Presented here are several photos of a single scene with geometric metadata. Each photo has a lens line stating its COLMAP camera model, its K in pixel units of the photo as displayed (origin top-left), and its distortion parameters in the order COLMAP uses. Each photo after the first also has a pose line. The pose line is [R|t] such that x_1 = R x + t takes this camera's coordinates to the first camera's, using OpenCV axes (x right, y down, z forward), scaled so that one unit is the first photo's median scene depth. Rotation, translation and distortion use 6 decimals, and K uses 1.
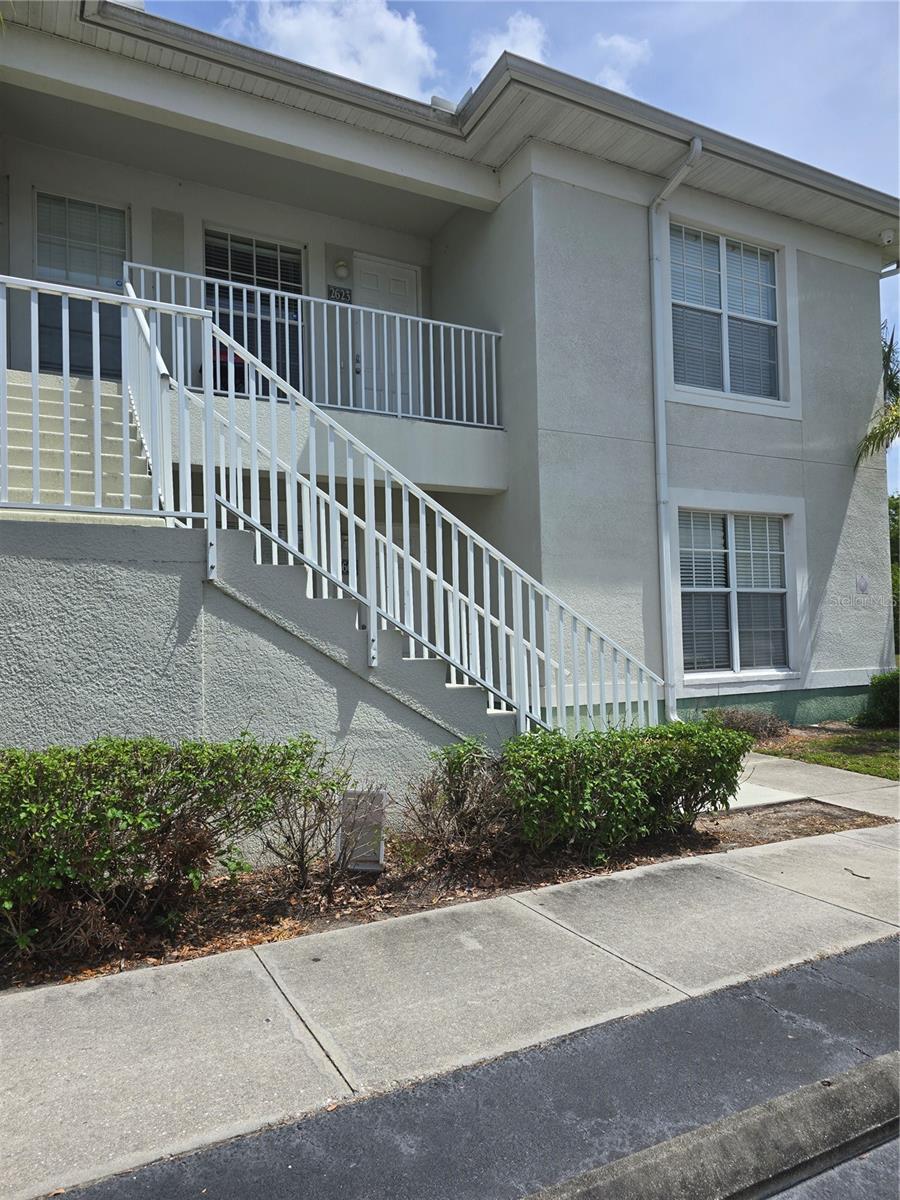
lens RADIAL K [[791.4, 0, 447.8], [0, 791.4, 604.3], [0, 0, 1]] dist [0.018353, -0.015563]
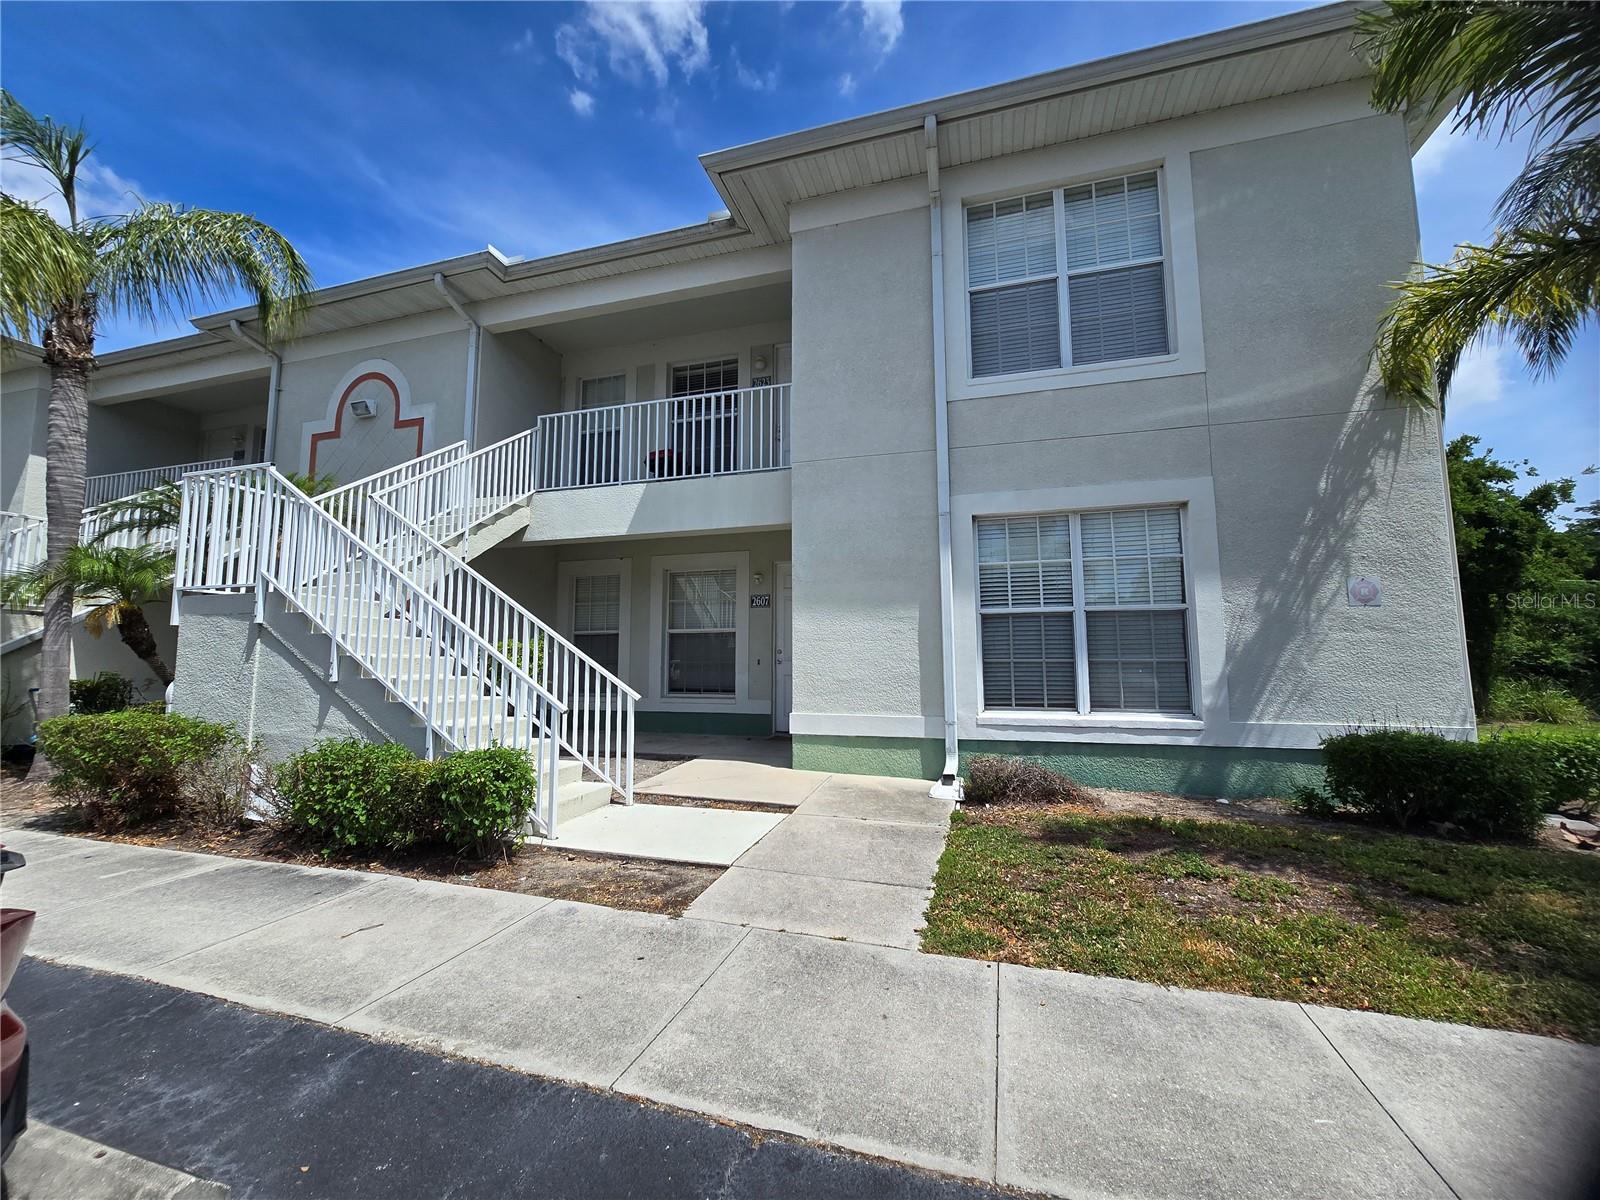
lens RADIAL K [[650.6, 0, 805.2], [0, 650.6, 583.5], [0, 0, 1]] dist [-0.006128, 0.001759]
pose [[0.720480, -0.062665, -0.690638, 0.624093], [0.014826, 0.997073, -0.075004, 0.001660], [0.693317, 0.043800, 0.719301, 0.350410]]
